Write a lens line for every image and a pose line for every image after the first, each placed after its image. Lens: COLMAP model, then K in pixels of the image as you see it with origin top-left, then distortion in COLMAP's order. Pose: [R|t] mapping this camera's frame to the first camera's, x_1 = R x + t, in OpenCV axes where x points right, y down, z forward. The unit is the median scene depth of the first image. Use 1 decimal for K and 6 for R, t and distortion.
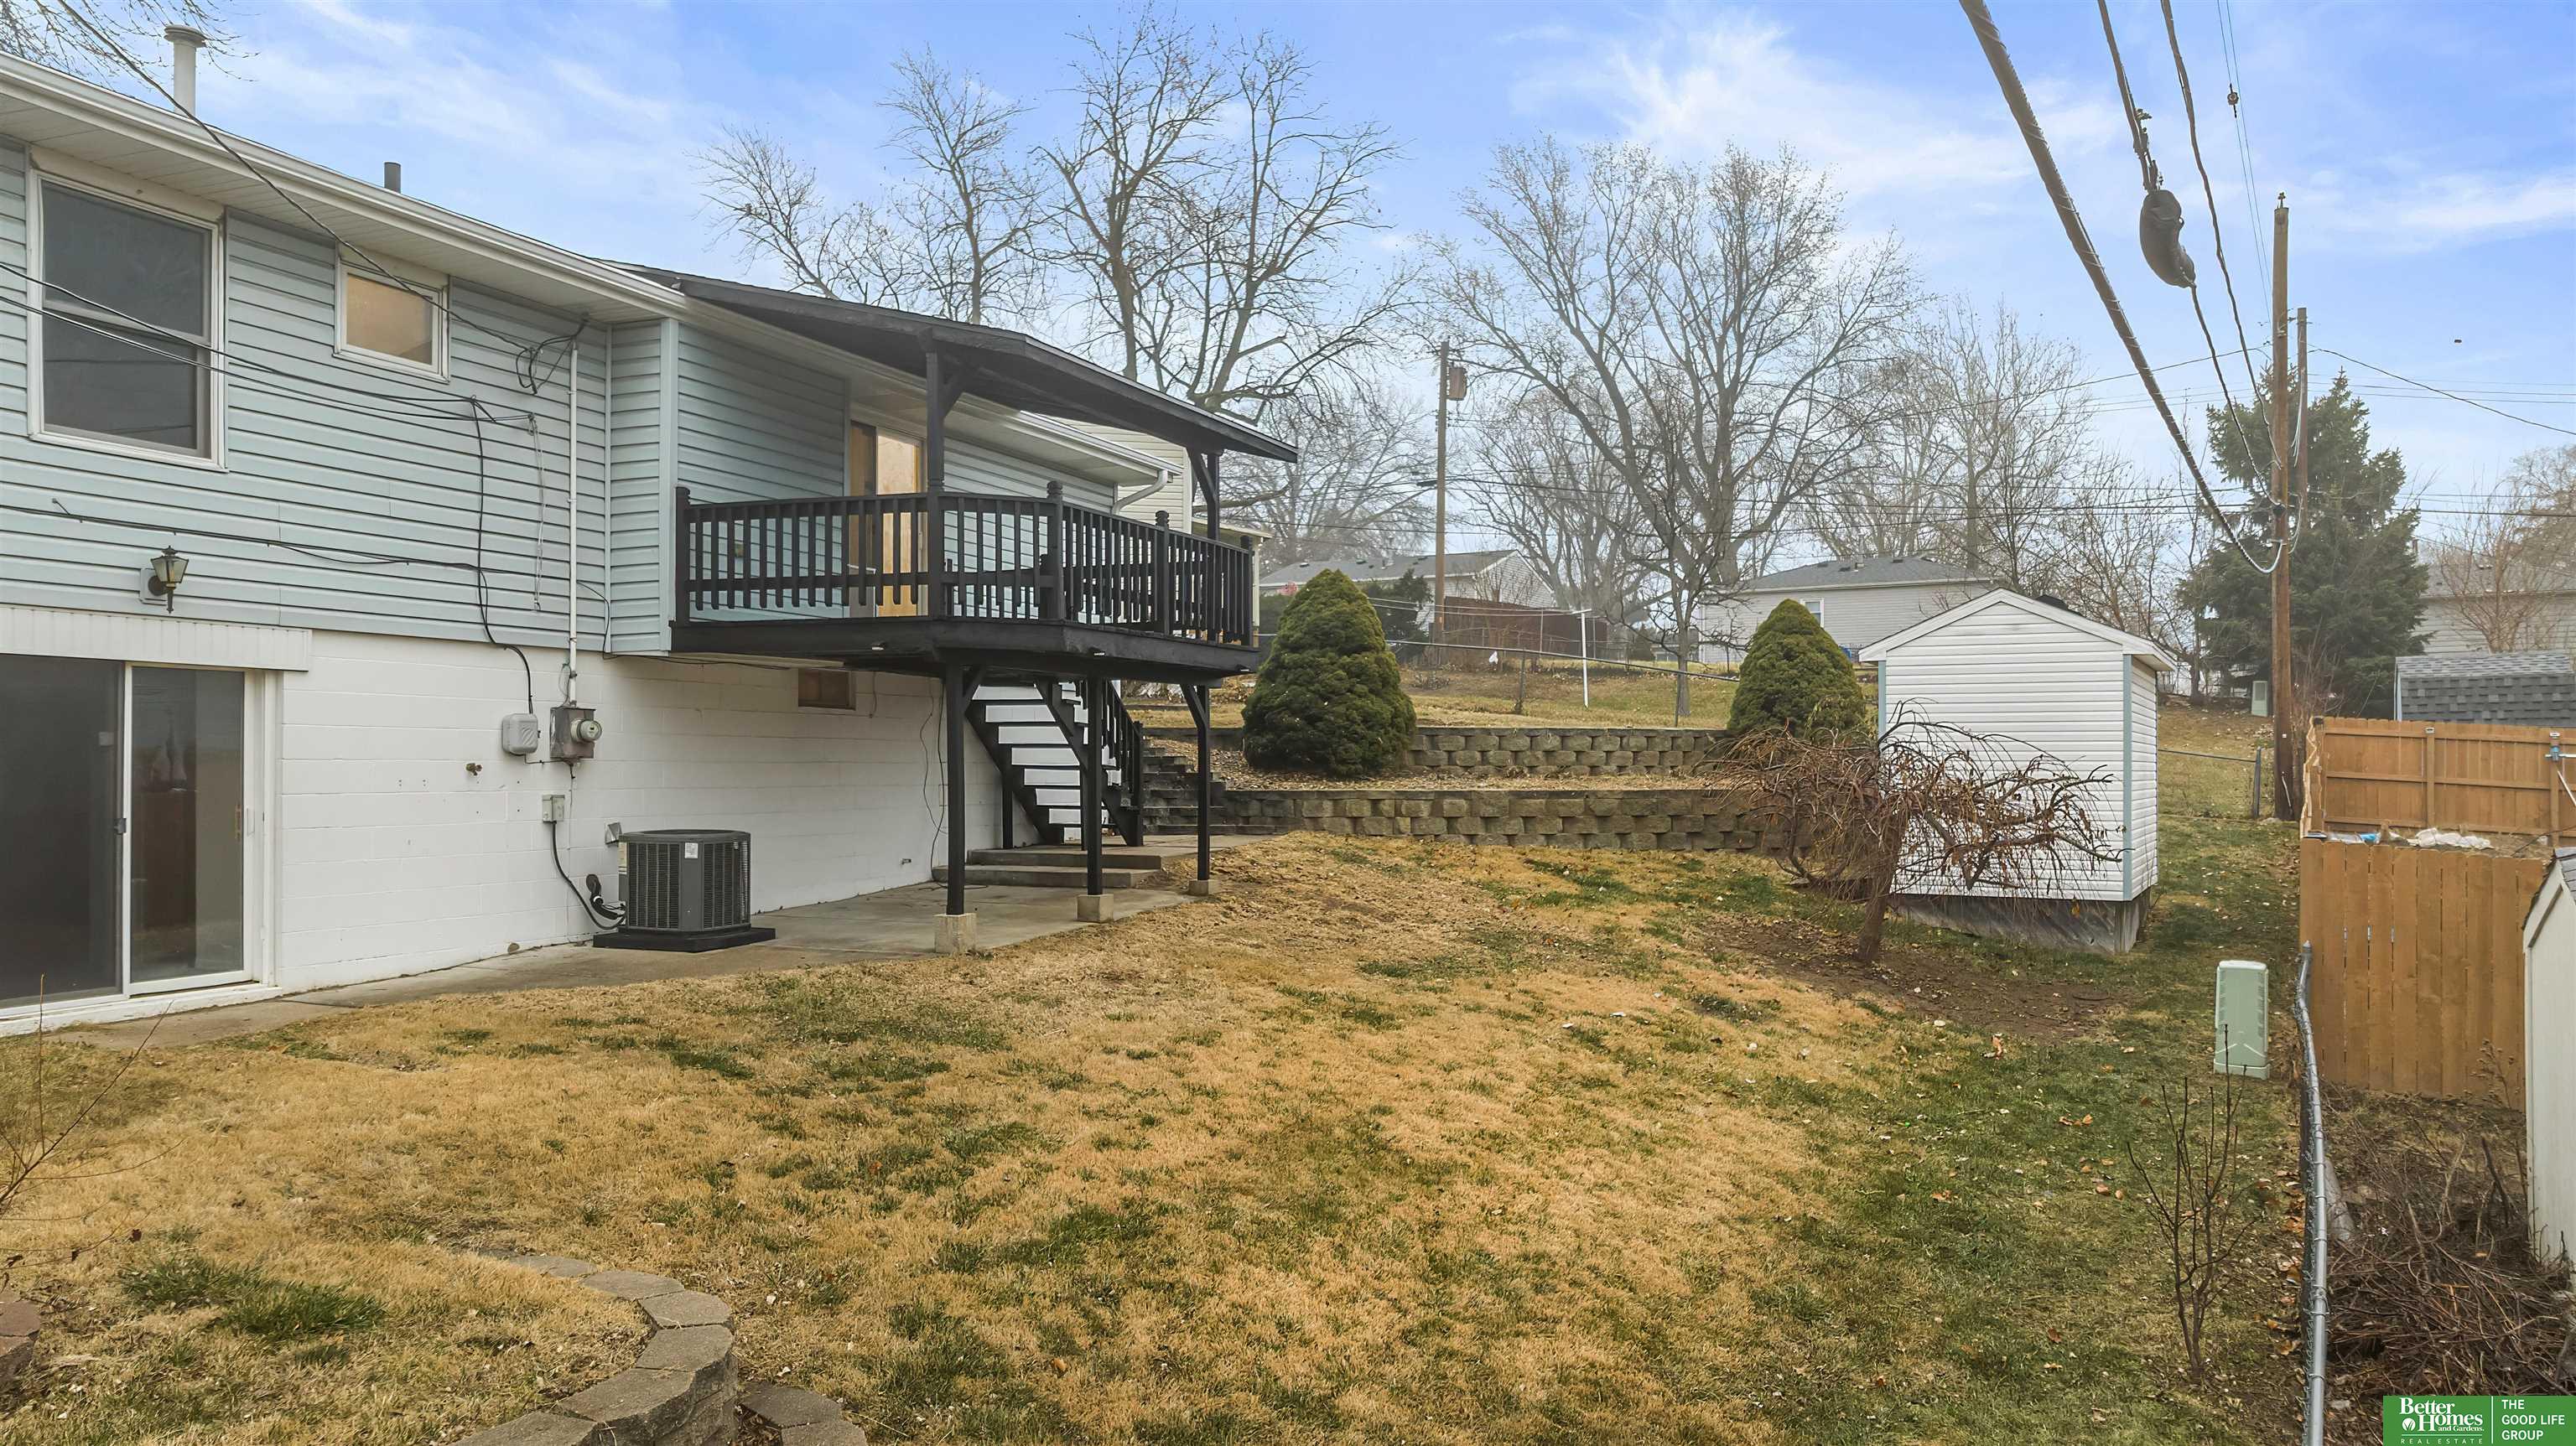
lens RADIAL K [[1819.3, 0, 1296.2], [0, 1819.3, 737.1], [0, 0, 1]] dist [-0.026549, 0.022129]
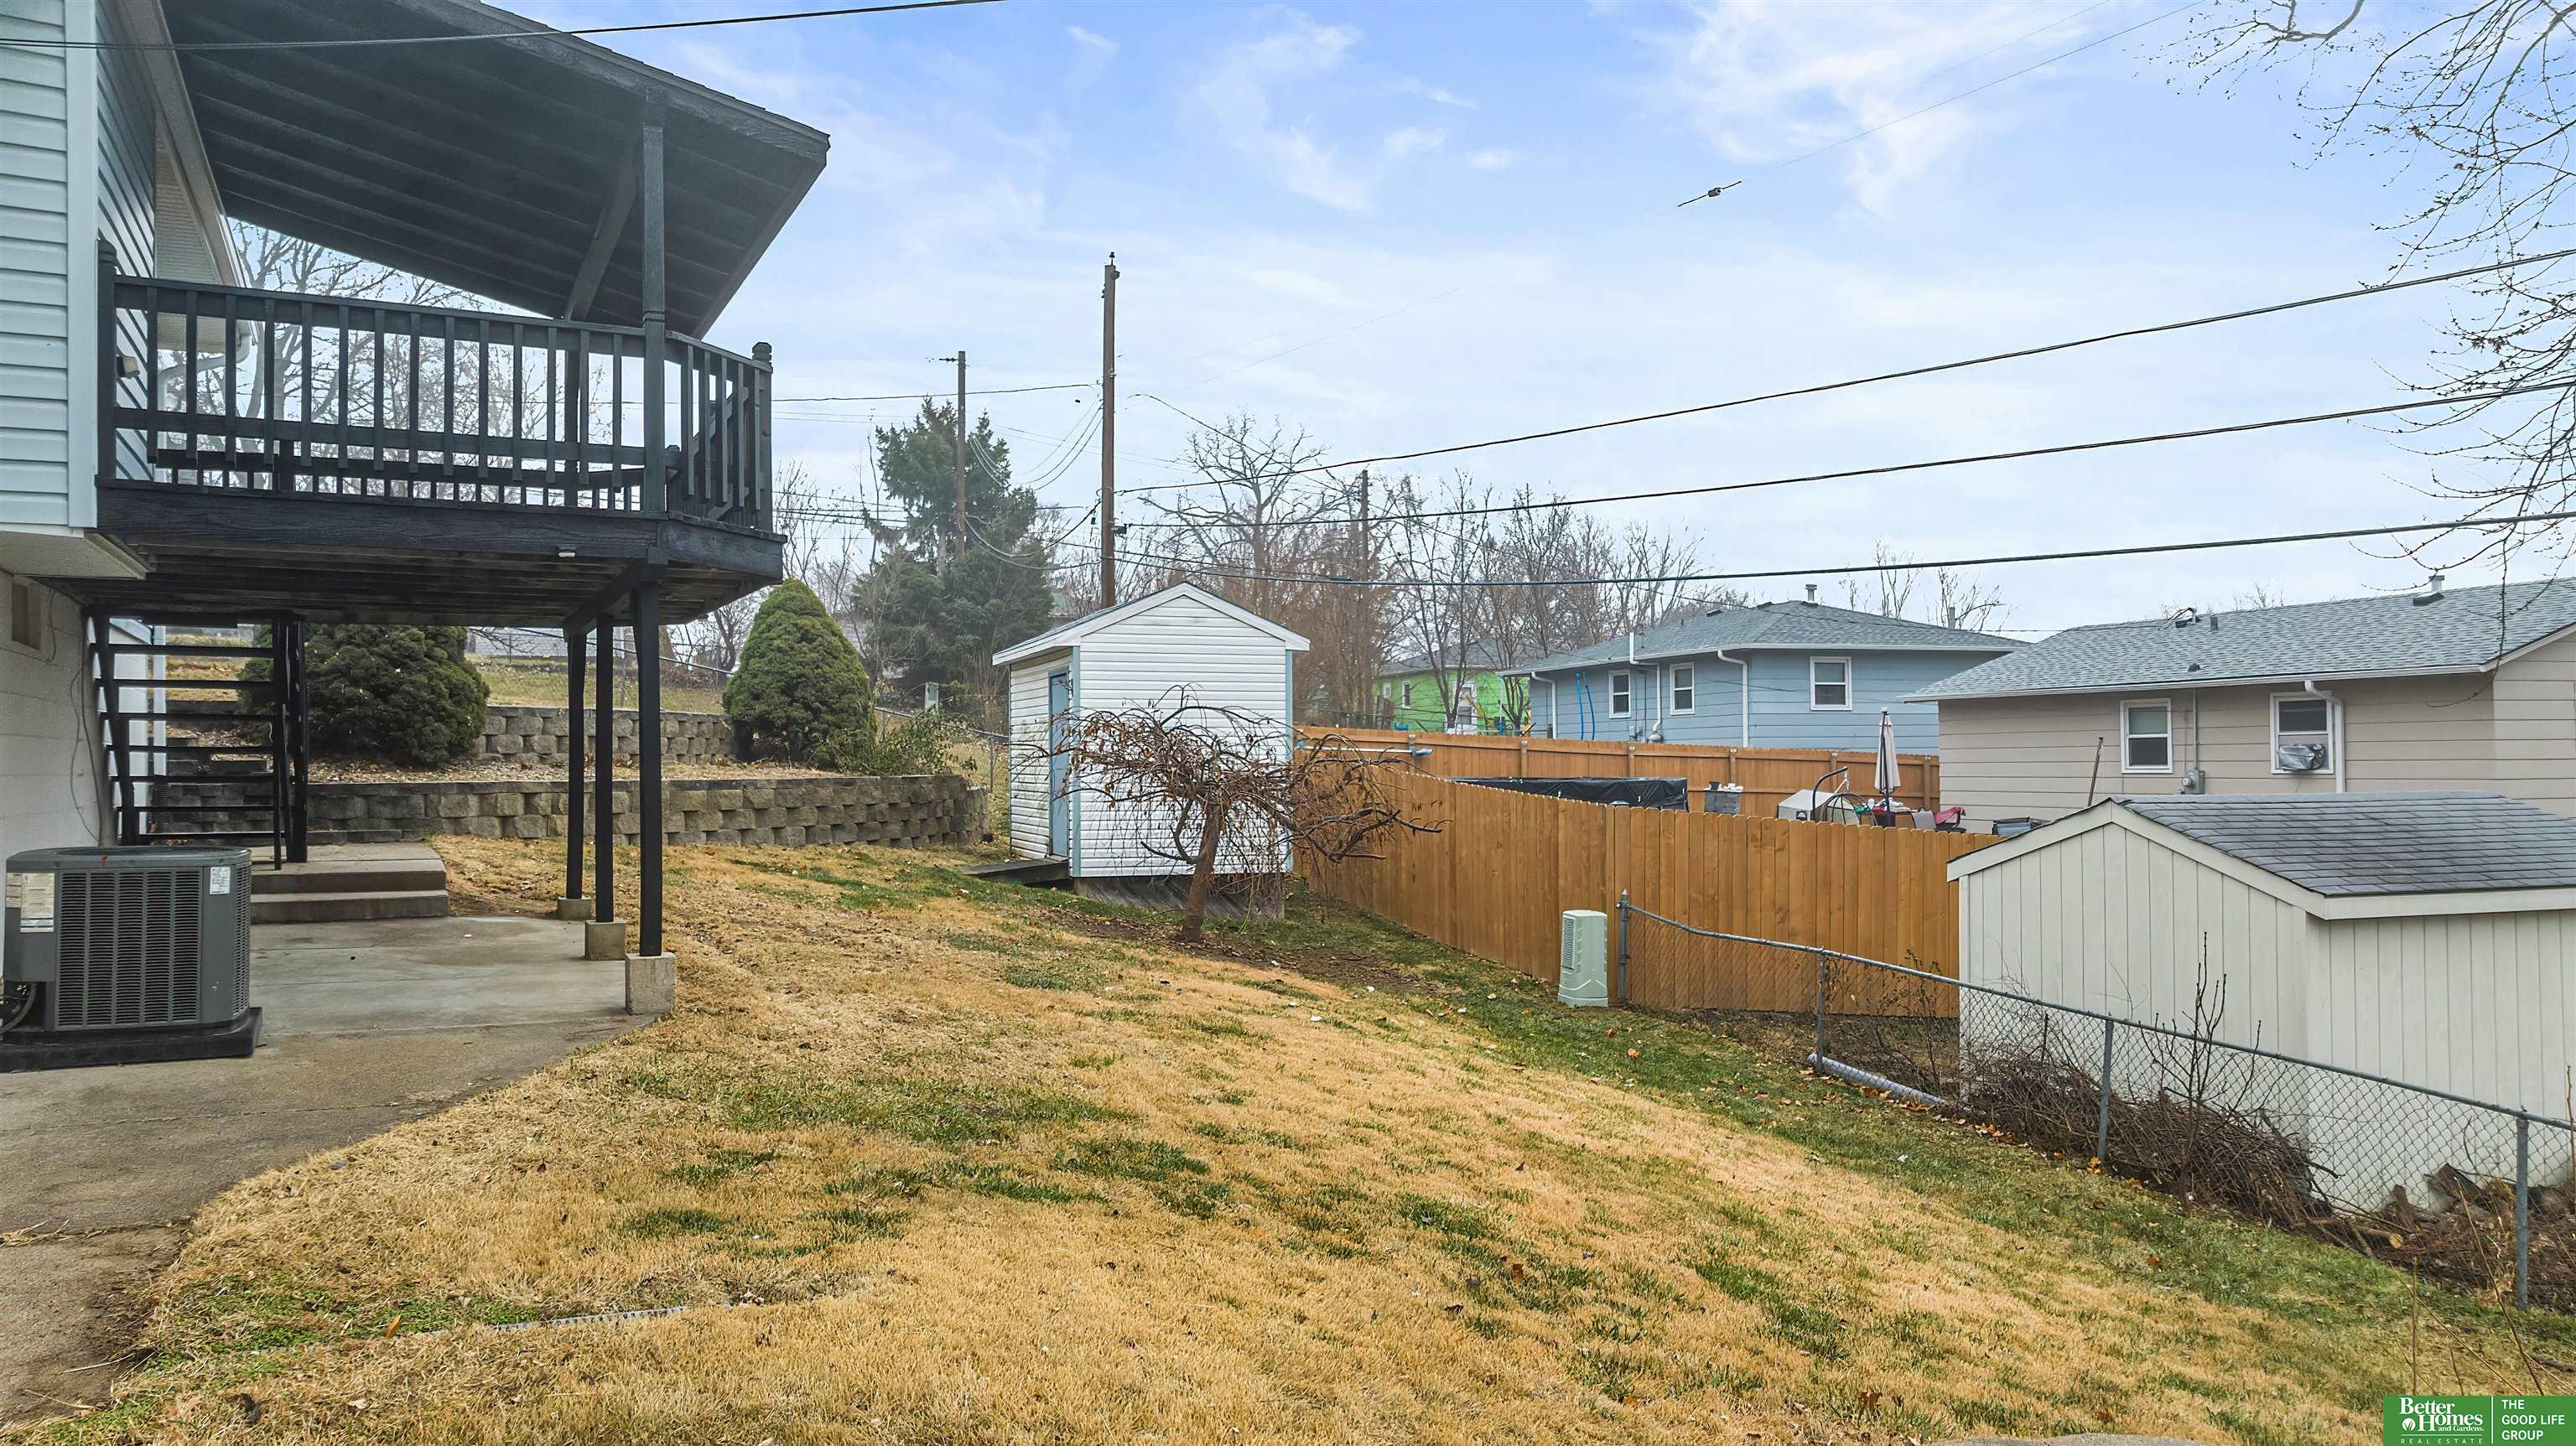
lens RADIAL K [[1819.3, 0, 1276.3], [0, 1819.3, 721.0], [0, 0, 1]] dist [-0.026549, 0.022129]
pose [[0.666228, 0.014388, 0.745609, -0.308594], [-0.007312, 0.999892, -0.012762, 0.009946], [-0.745712, 0.003051, 0.666261, 0.215661]]
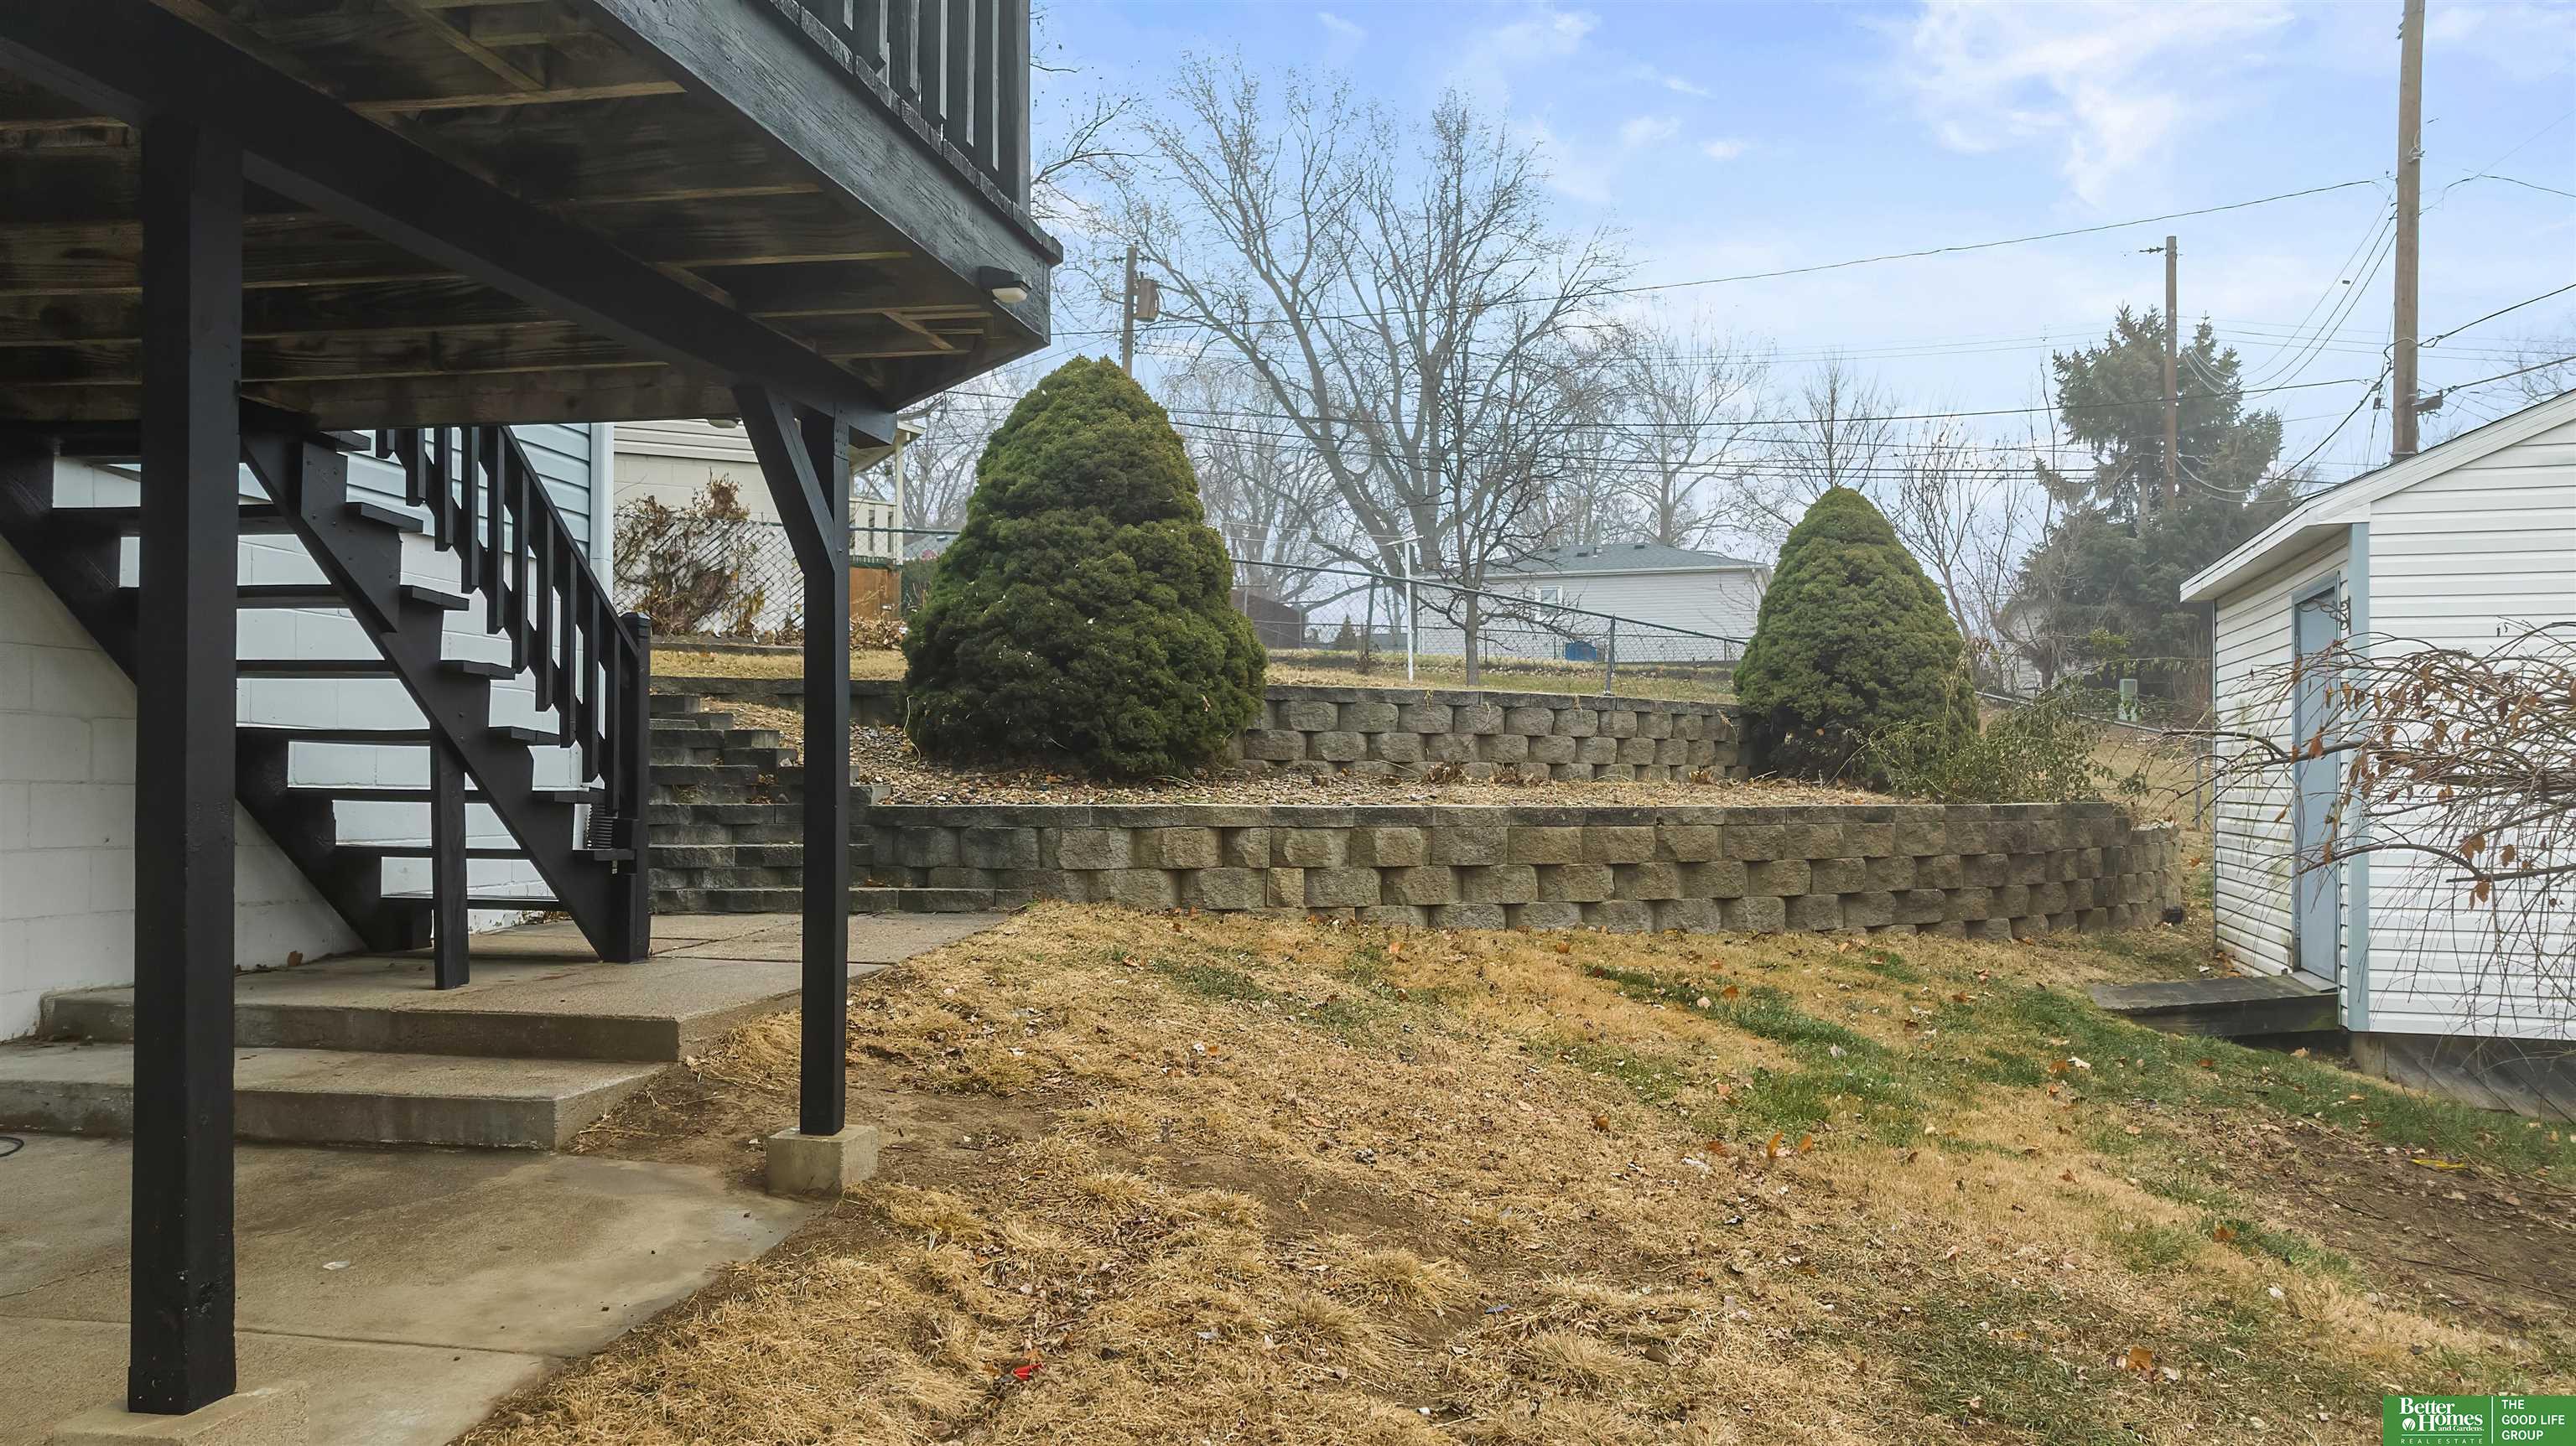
lens RADIAL K [[1819.3, 0, 1316.0], [0, 1819.3, 773.5], [0, 0, 1]] dist [-0.026549, 0.022129]
pose [[0.976447, 0.005287, 0.215693, -0.027901], [-0.007471, 0.999929, 0.009309, 0.015923], [-0.215628, -0.010702, 0.976417, 0.534091]]
